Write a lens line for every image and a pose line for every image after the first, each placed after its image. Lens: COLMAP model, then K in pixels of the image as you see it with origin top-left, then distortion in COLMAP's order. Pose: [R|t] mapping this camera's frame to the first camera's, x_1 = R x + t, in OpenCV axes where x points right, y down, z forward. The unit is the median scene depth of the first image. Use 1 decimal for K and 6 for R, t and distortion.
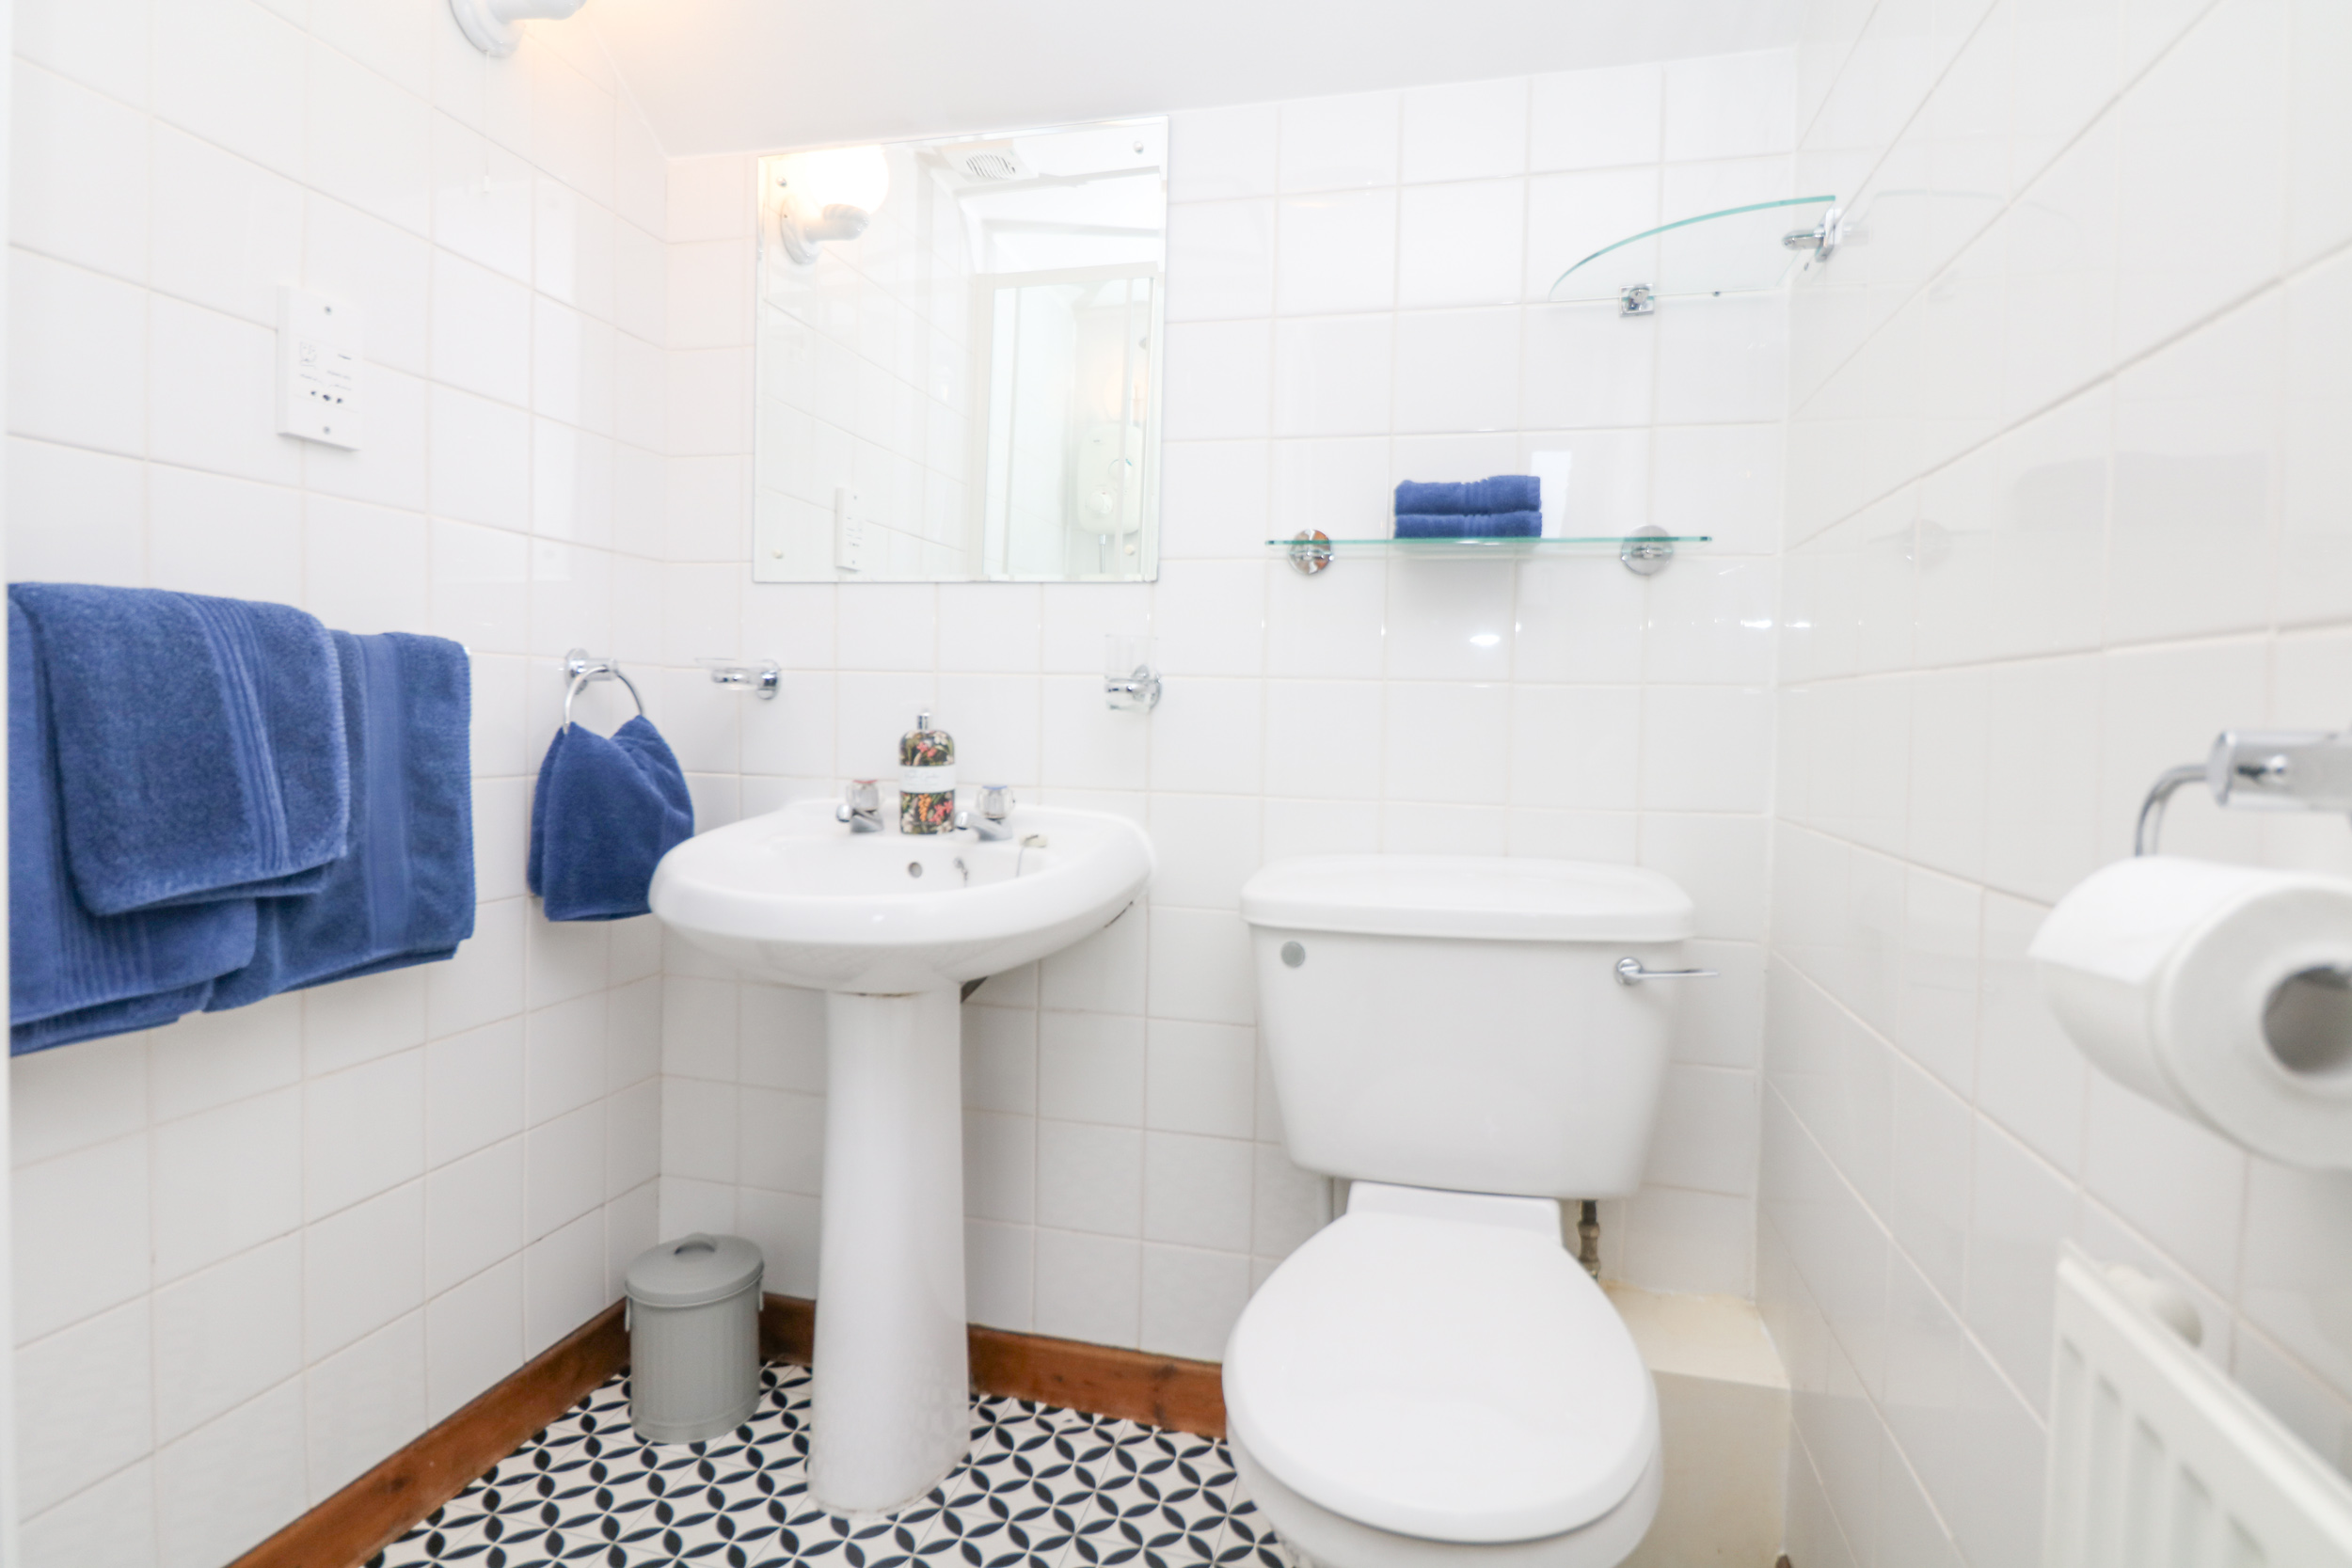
lens RADIAL K [[1291.6, 0, 1175.0], [0, 1291.6, 763.0], [0, 0, 1]] dist [-0.007752, -0.005497]
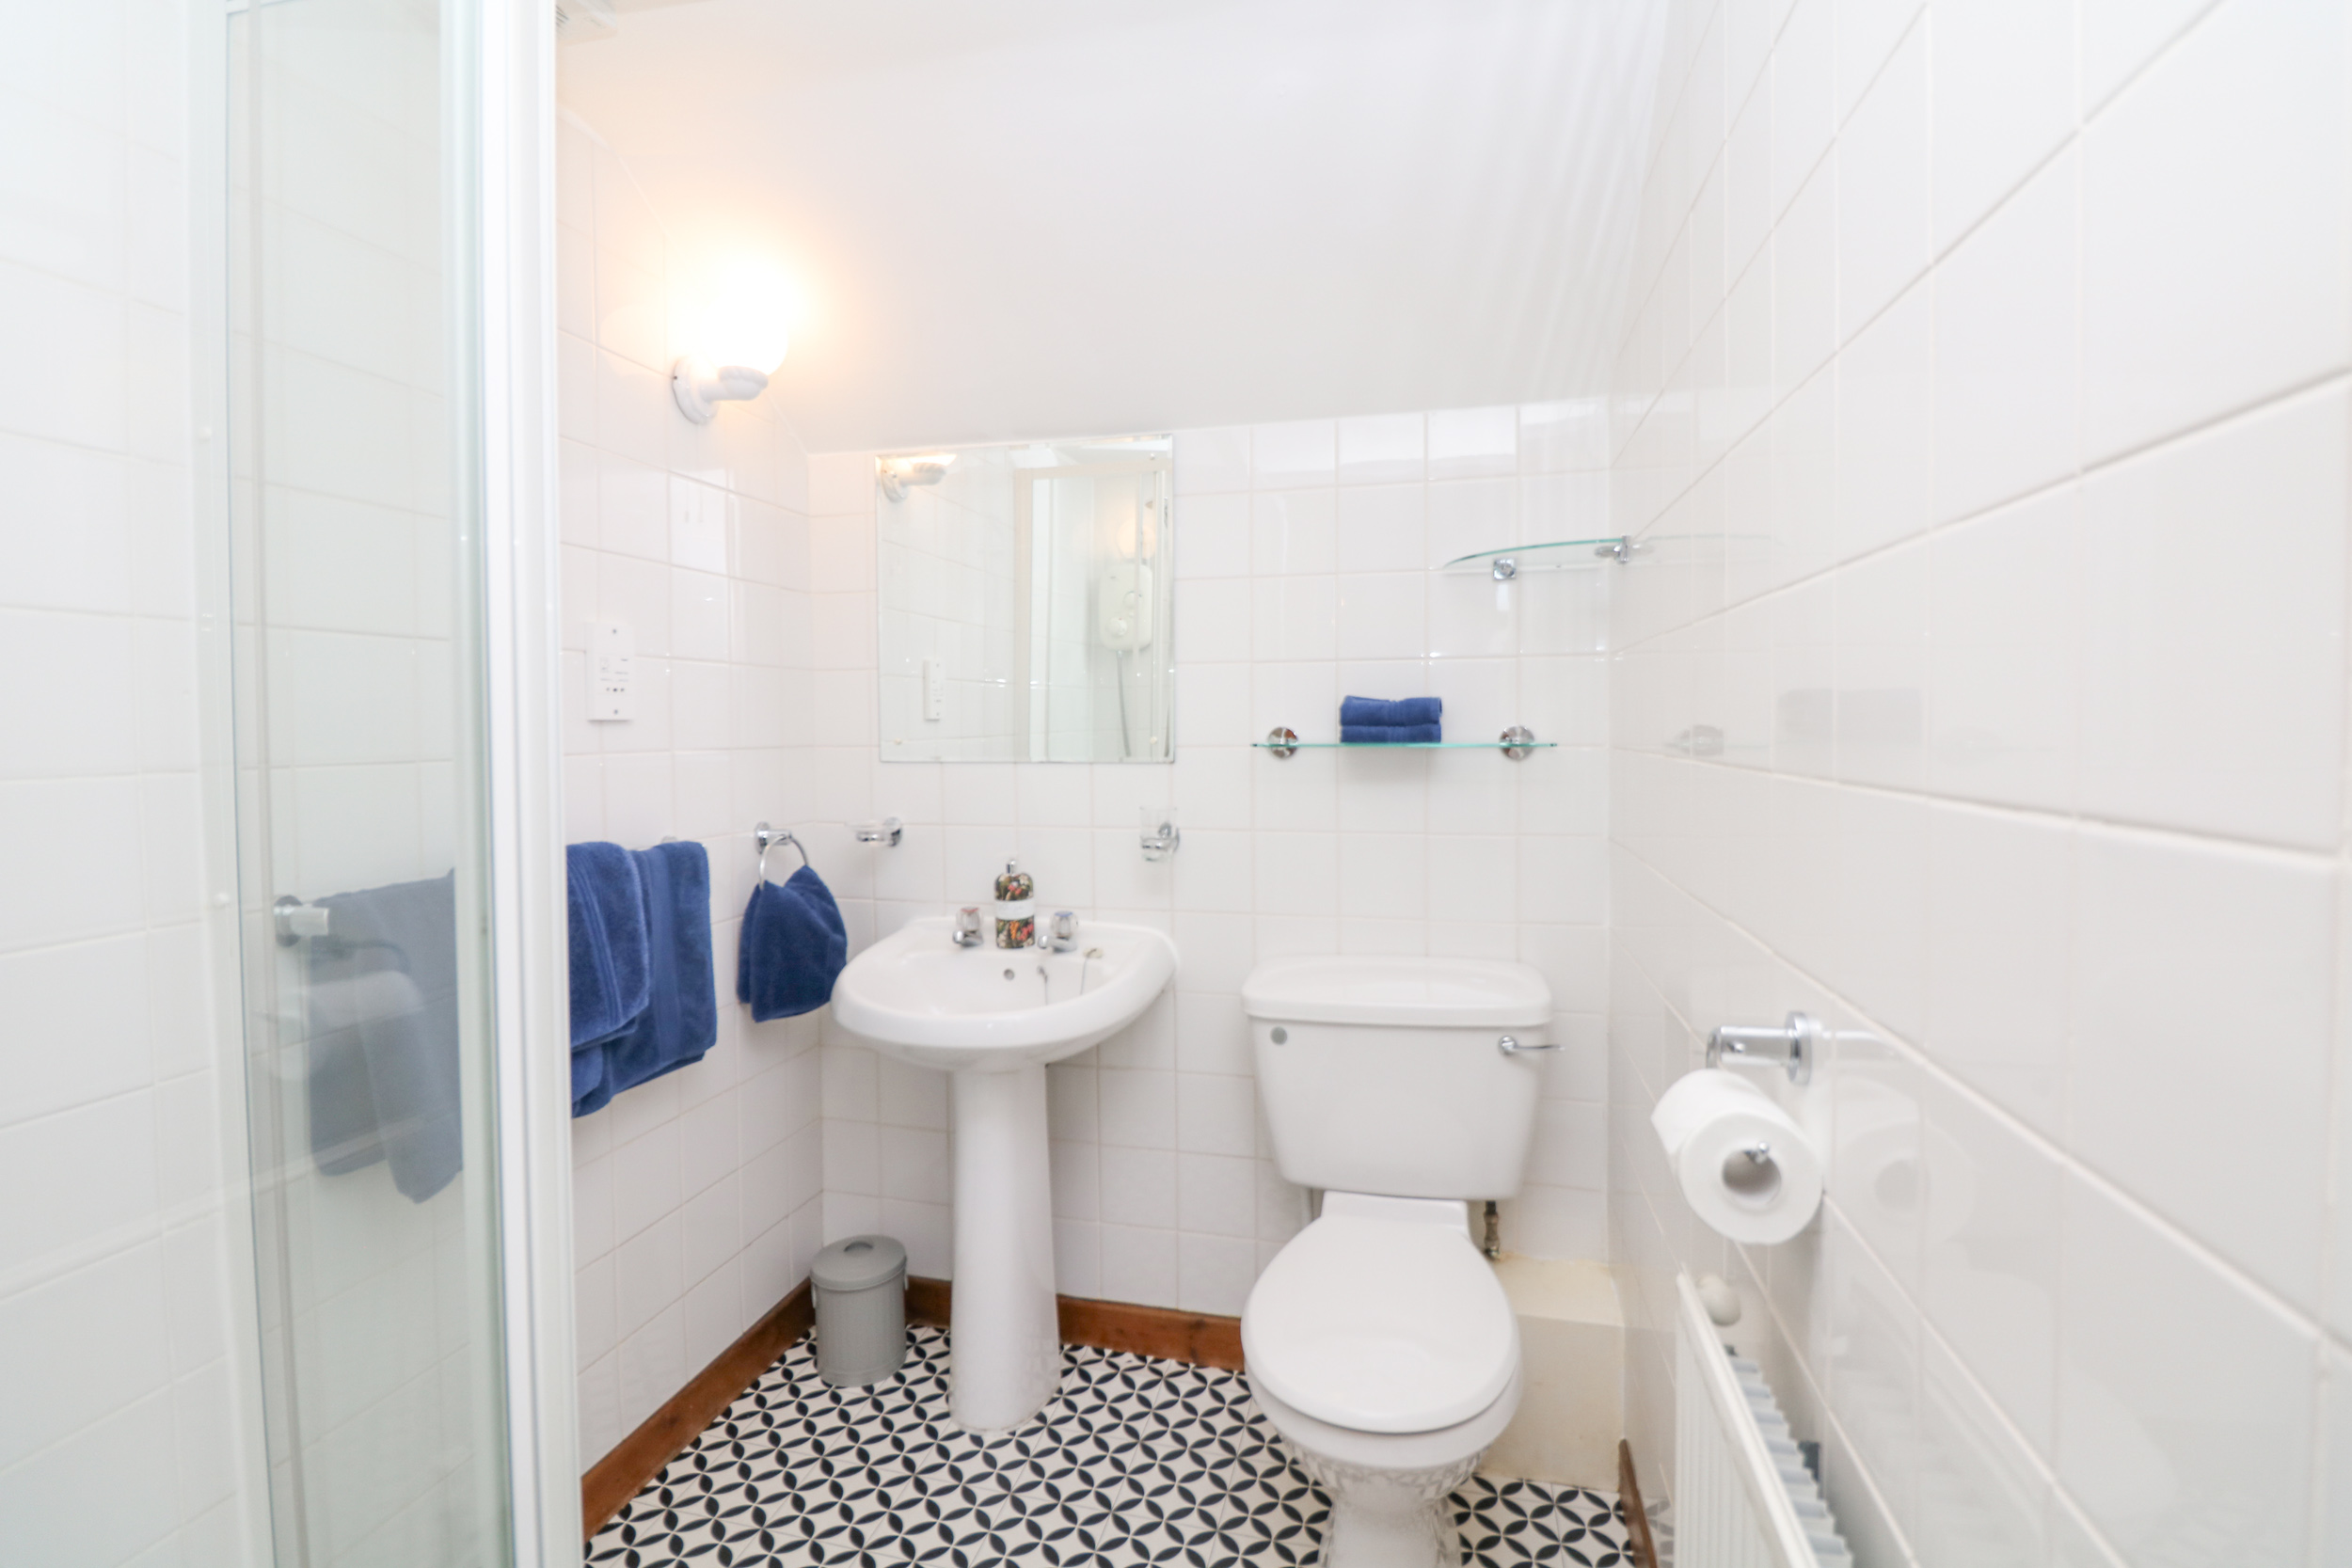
lens RADIAL K [[1075.4, 0, 1177.6], [0, 1075.4, 805.6], [0, 0, 1]] dist [-0.015503, -0.006084]
pose [[0.999477, -0.032244, -0.002616, -0.009259], [0.032239, 0.999479, -0.001655, -0.099339], [0.002668, 0.001570, 0.999995, -0.181032]]
